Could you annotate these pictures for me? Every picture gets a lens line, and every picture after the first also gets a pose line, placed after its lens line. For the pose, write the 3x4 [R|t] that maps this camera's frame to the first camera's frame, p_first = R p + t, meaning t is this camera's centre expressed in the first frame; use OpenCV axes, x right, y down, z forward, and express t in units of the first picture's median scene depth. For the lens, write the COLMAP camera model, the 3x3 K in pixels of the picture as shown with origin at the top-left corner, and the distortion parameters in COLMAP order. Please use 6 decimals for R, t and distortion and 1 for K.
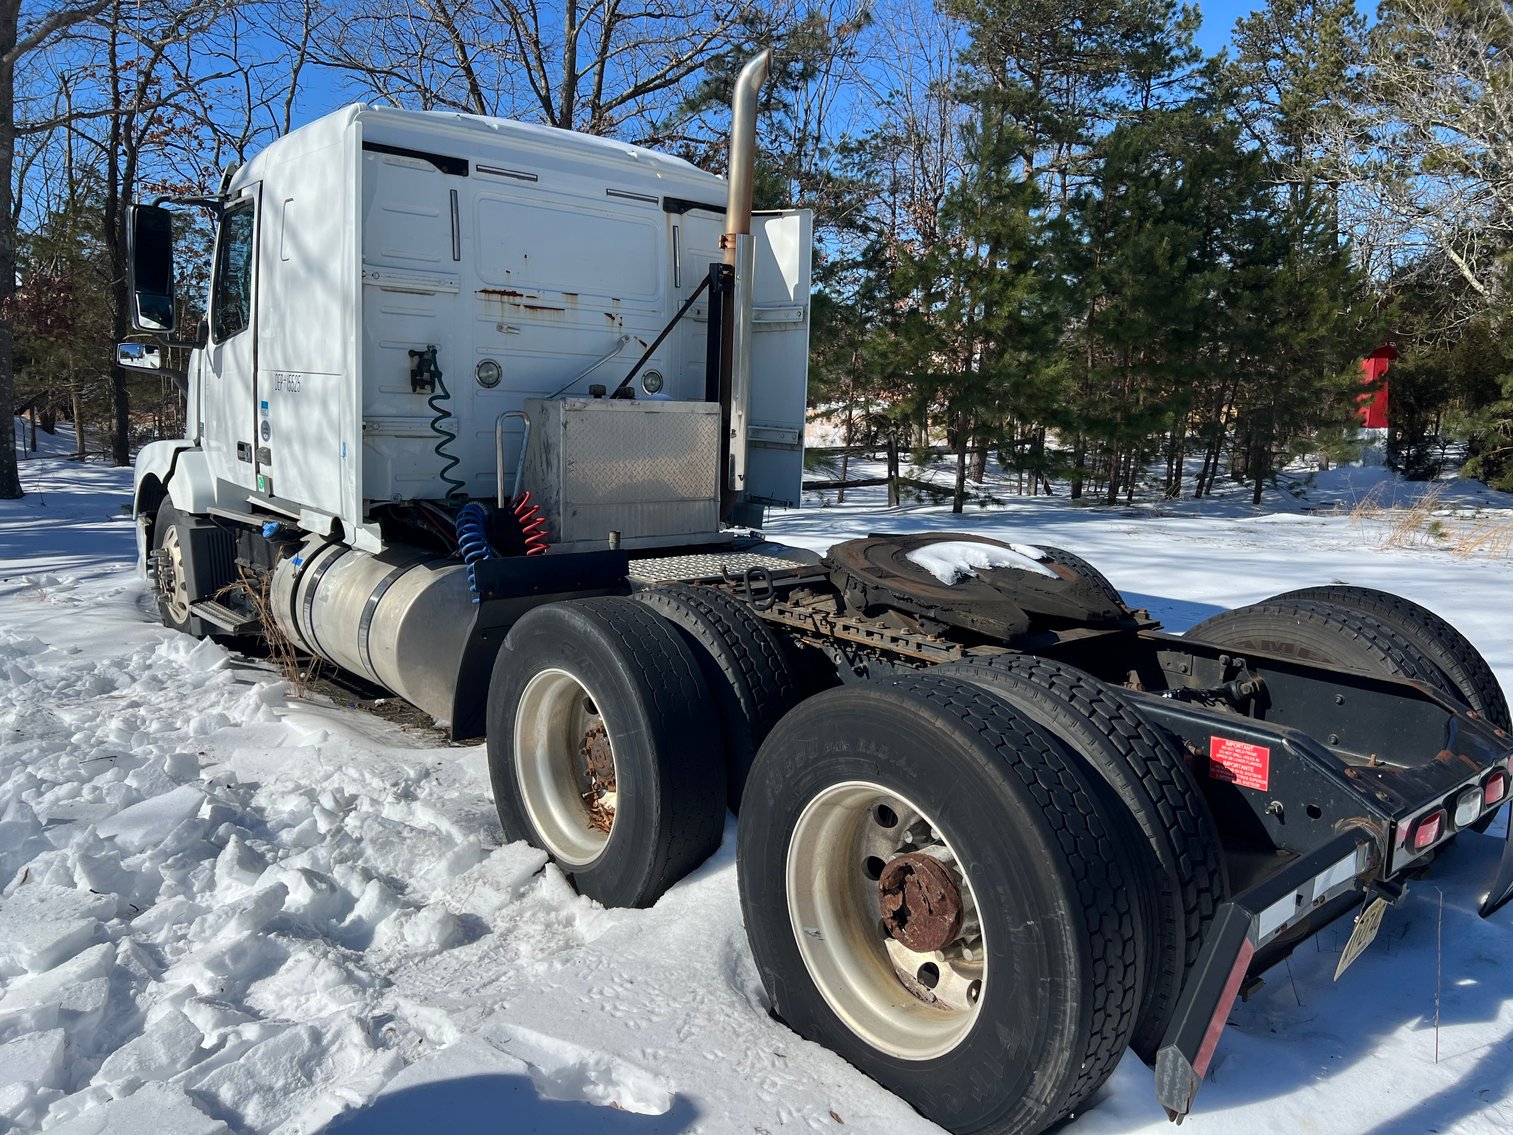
lens RADIAL K [[1160.2, 0, 763.6], [0, 1160.2, 549.2], [0, 0, 1]] dist [0.054859, -0.086296]
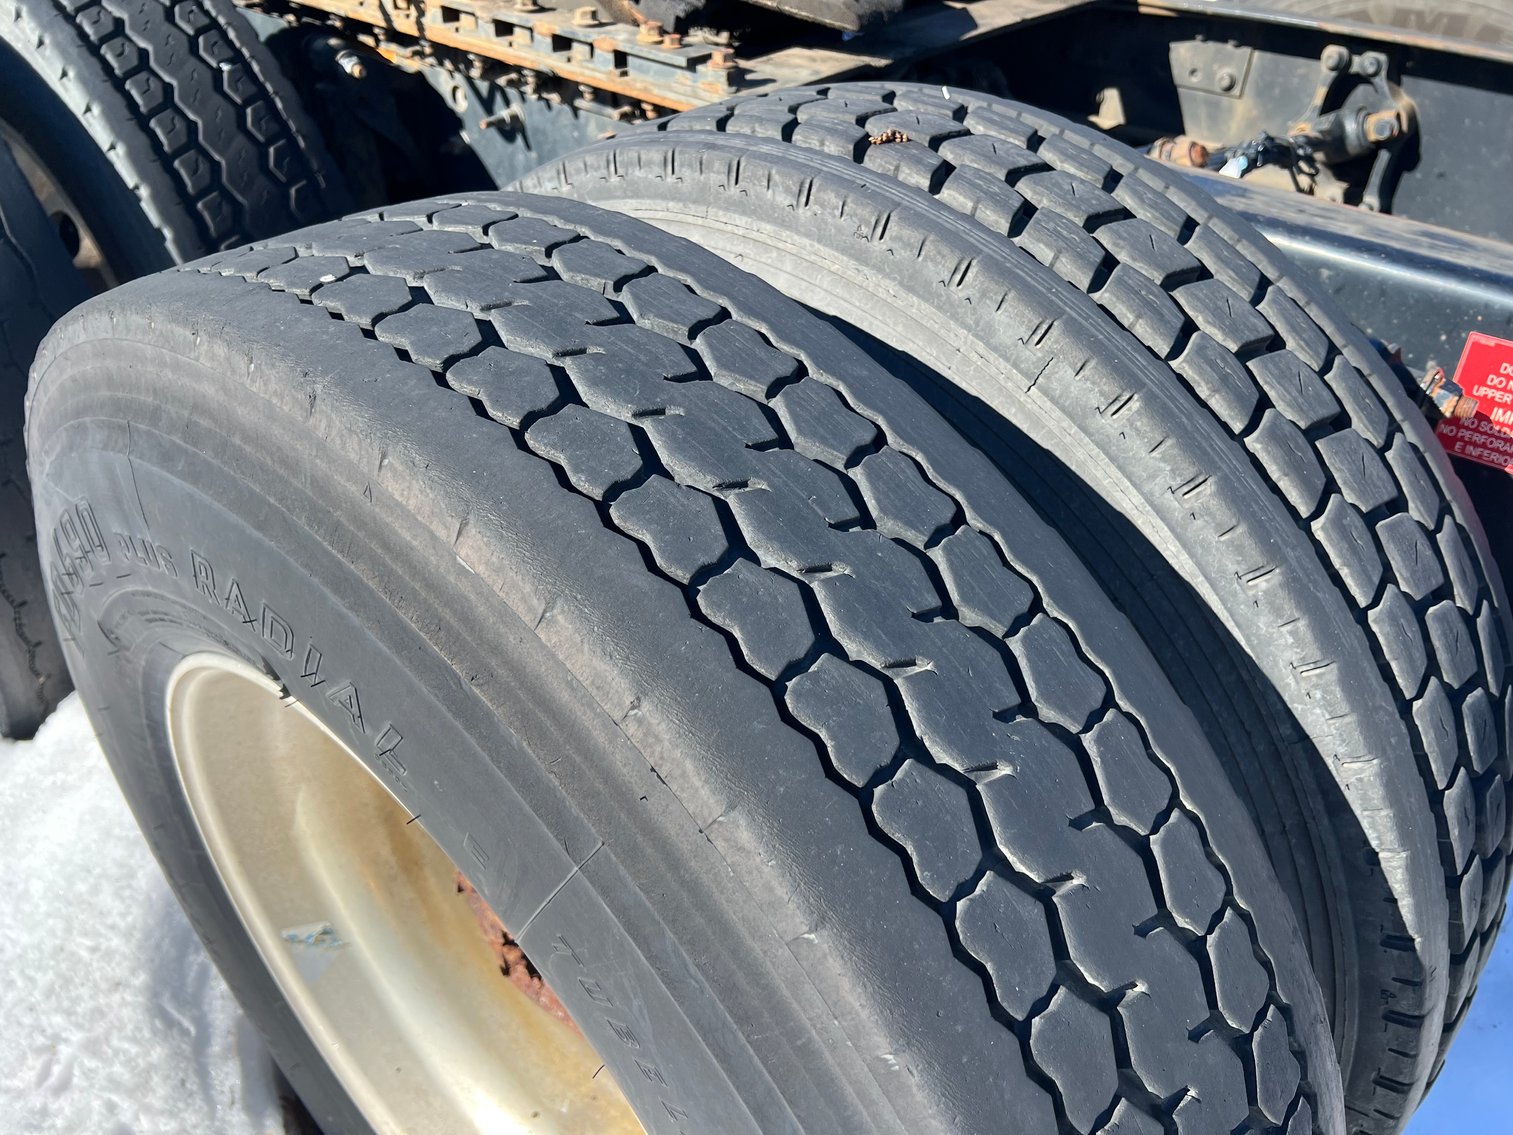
lens RADIAL K [[1146.8, 0, 748.8], [0, 1146.8, 563.0], [0, 0, 1]] dist [0.053315, -0.051755]
pose [[0.991418, -0.086068, 0.098405, 0.122127], [0.028050, 0.875227, 0.482899, 0.045728], [-0.127689, -0.475994, 0.870129, 0.583154]]
